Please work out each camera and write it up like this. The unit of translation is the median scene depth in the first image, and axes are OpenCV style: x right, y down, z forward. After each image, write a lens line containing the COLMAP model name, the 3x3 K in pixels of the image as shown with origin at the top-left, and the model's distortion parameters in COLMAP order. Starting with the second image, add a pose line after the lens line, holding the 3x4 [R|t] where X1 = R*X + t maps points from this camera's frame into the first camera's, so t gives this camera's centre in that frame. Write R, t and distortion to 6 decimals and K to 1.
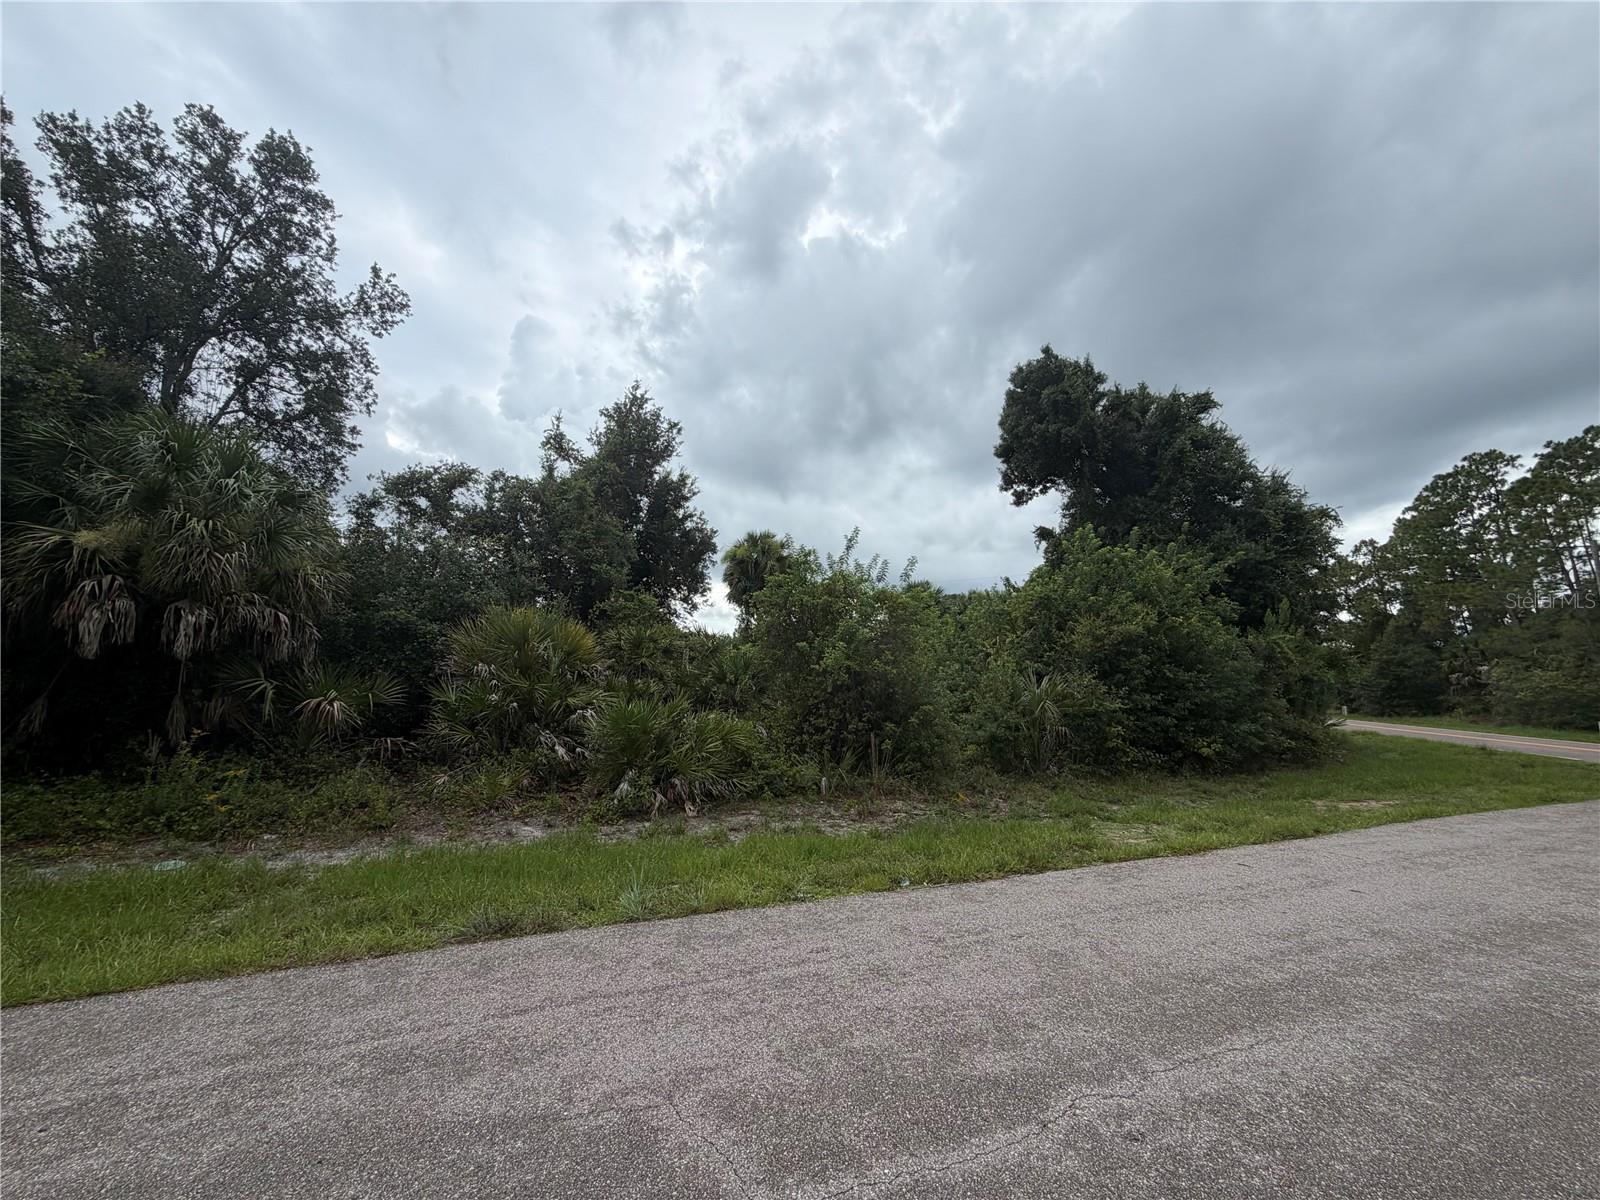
lens RADIAL K [[636.8, 0, 798.2], [0, 636.8, 599.9], [0, 0, 1]] dist [0.001959, -0.000378]
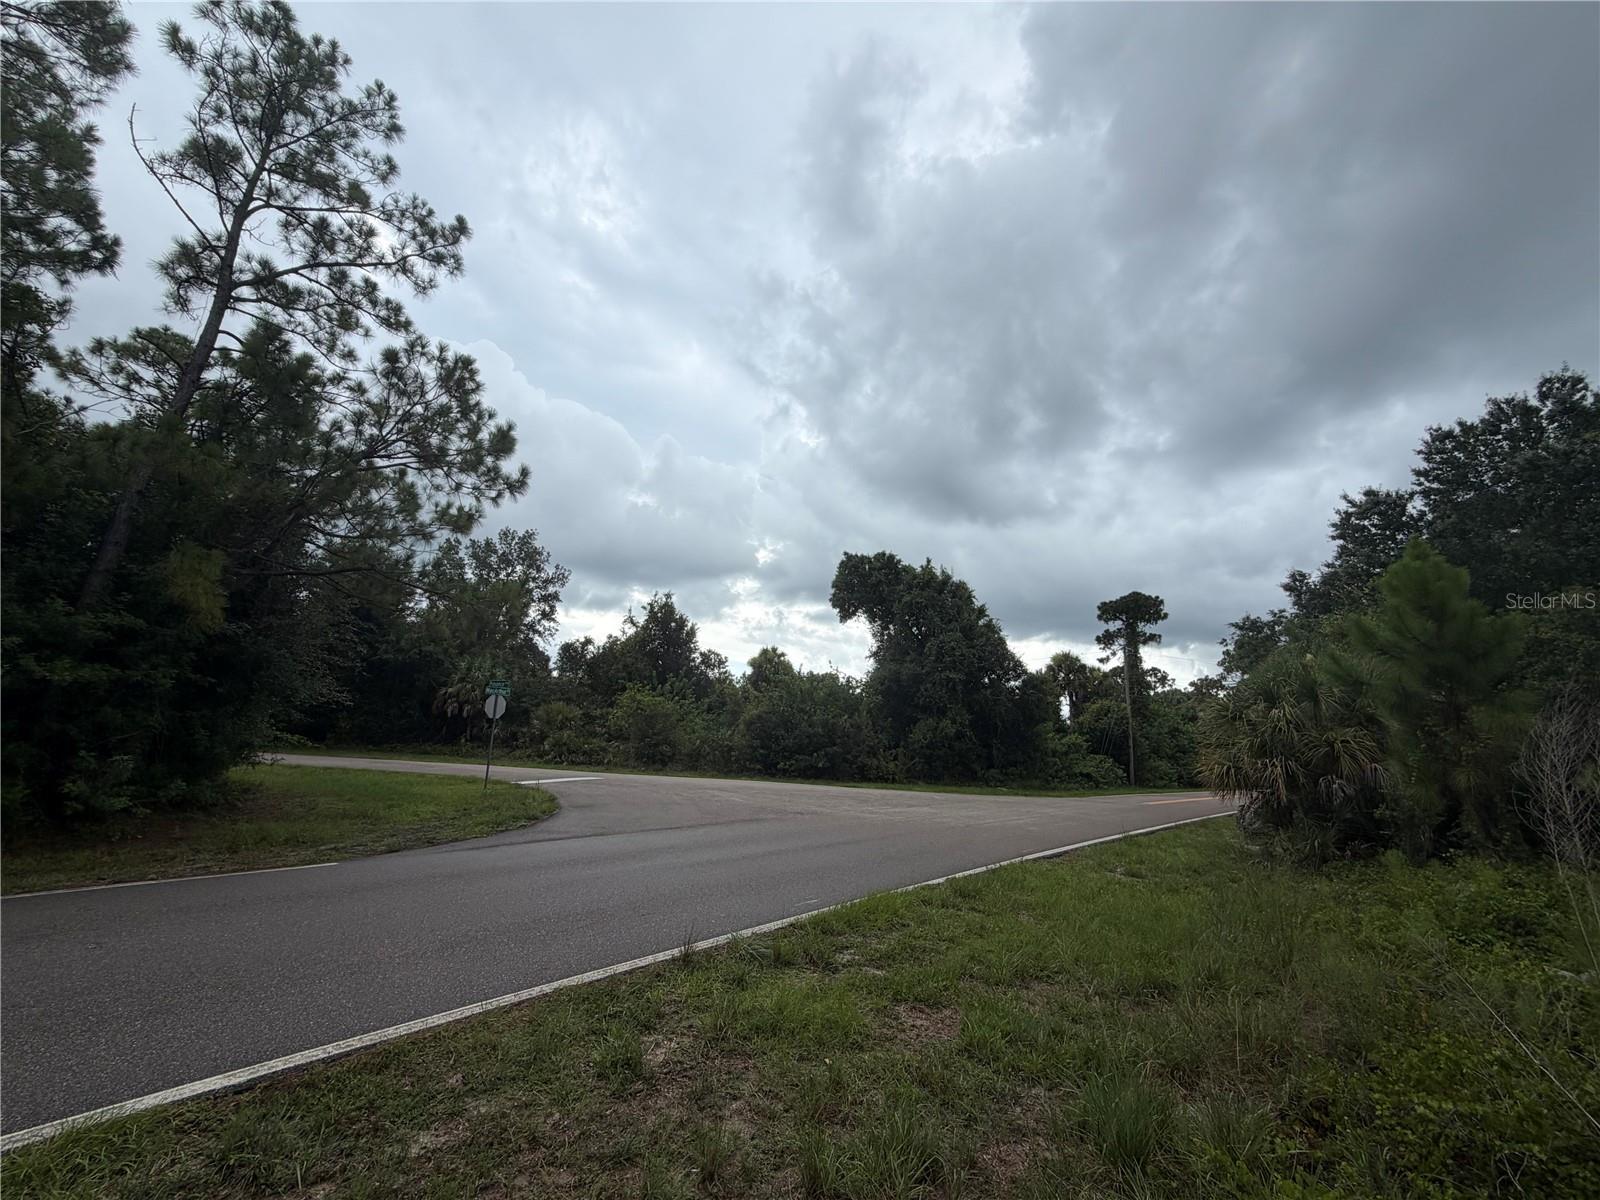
lens RADIAL K [[636.8, 0, 799.0], [0, 636.8, 599.8], [0, 0, 1]] dist [0.001959, -0.000378]
pose [[0.890829, -0.061624, -0.450140, 1.242390], [0.017141, 0.994612, -0.102240, -0.090276], [0.454015, 0.083363, 0.887086, -0.761829]]
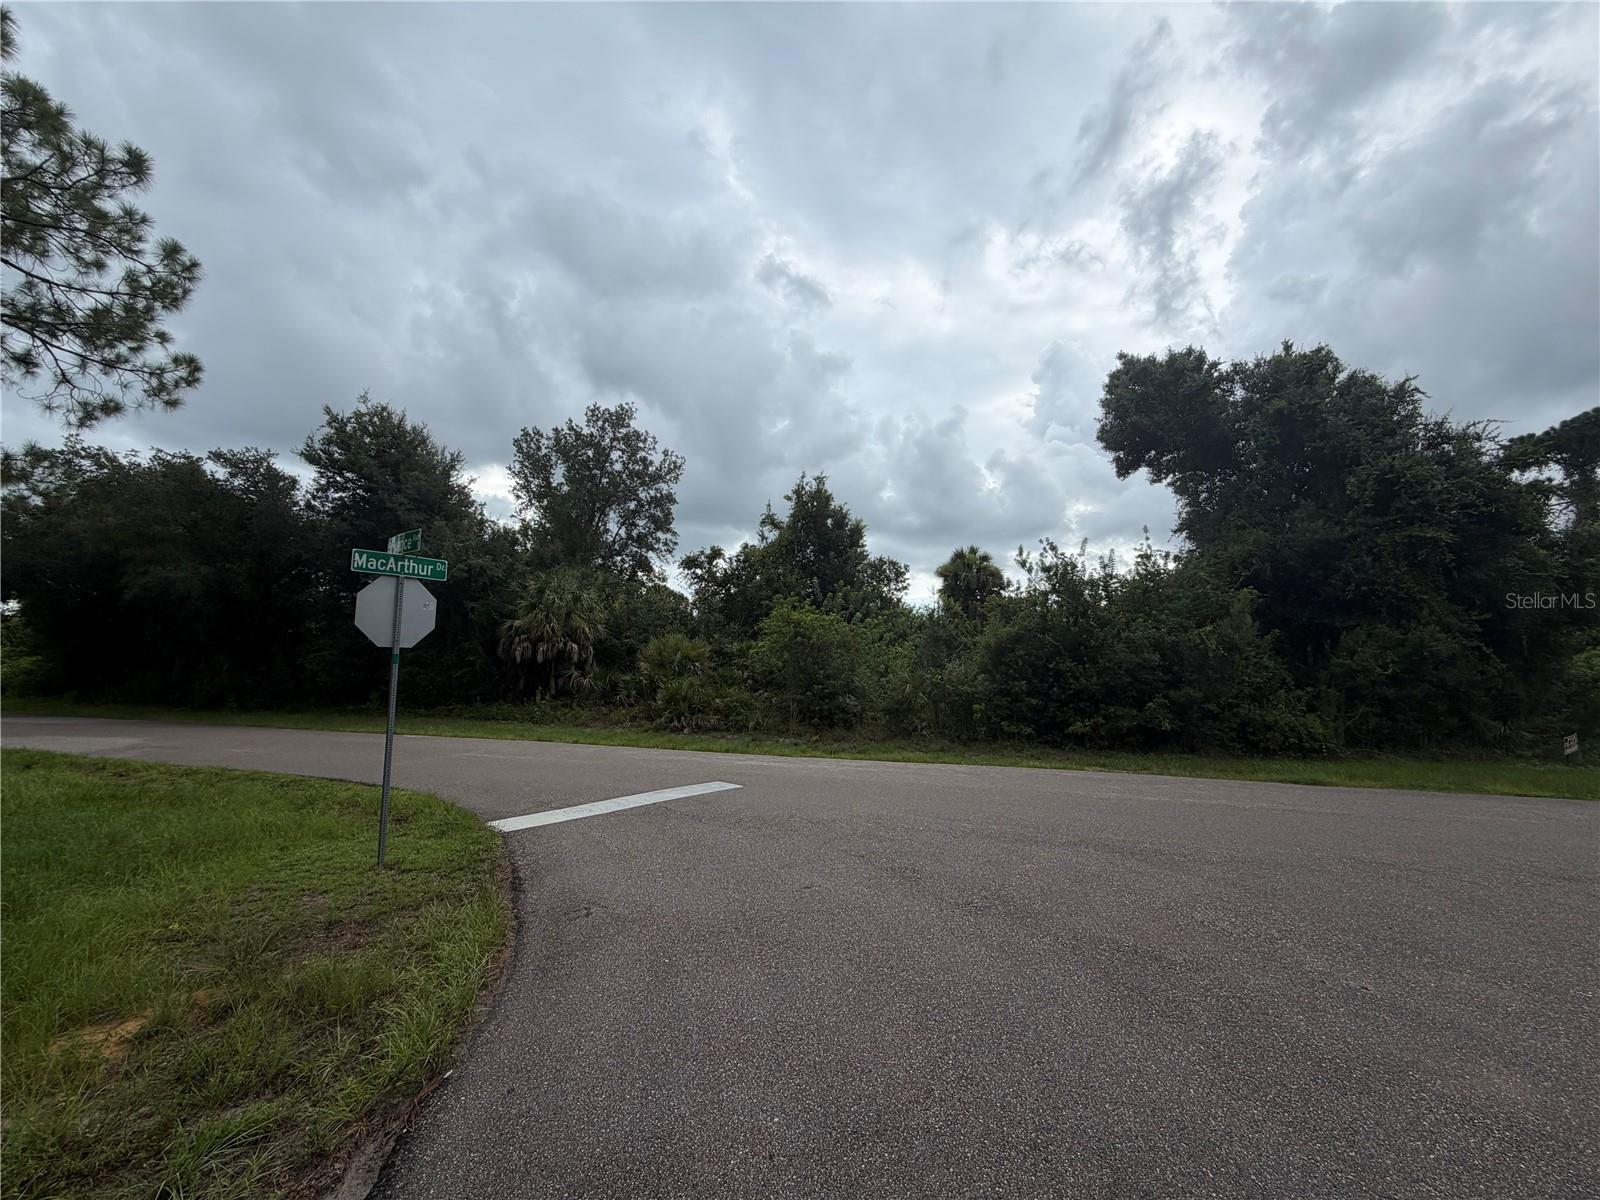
lens RADIAL K [[636.8, 0, 797.4], [0, 636.8, 600.5], [0, 0, 1]] dist [0.001959, -0.000378]
pose [[0.767164, -0.072851, -0.637300, 0.710201], [0.077783, 0.996763, -0.020310, -0.015202], [0.636717, -0.033990, 0.770348, -0.181699]]
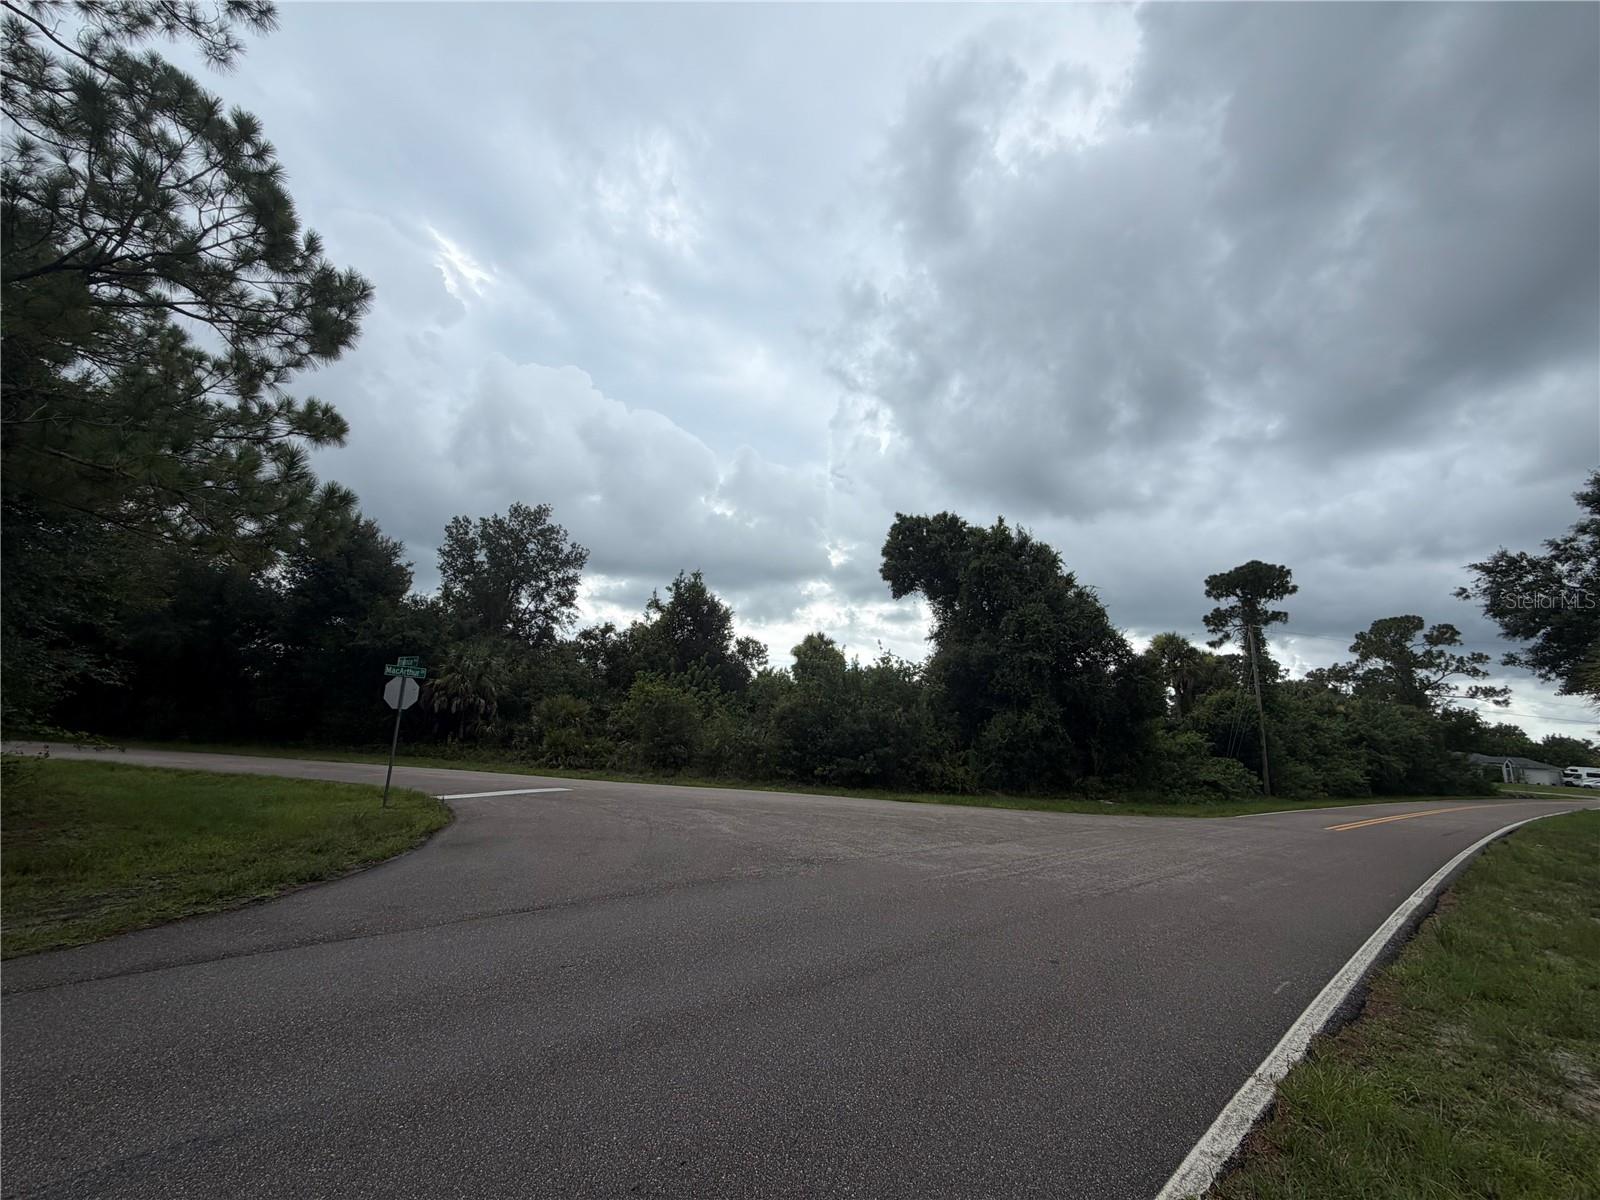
lens RADIAL K [[636.8, 0, 798.0], [0, 636.8, 600.0], [0, 0, 1]] dist [0.001959, -0.000378]
pose [[0.840686, -0.079583, -0.535644, 1.129834], [0.028691, 0.994299, -0.102697, -0.050698], [0.540763, 0.070968, 0.838176, -0.438839]]
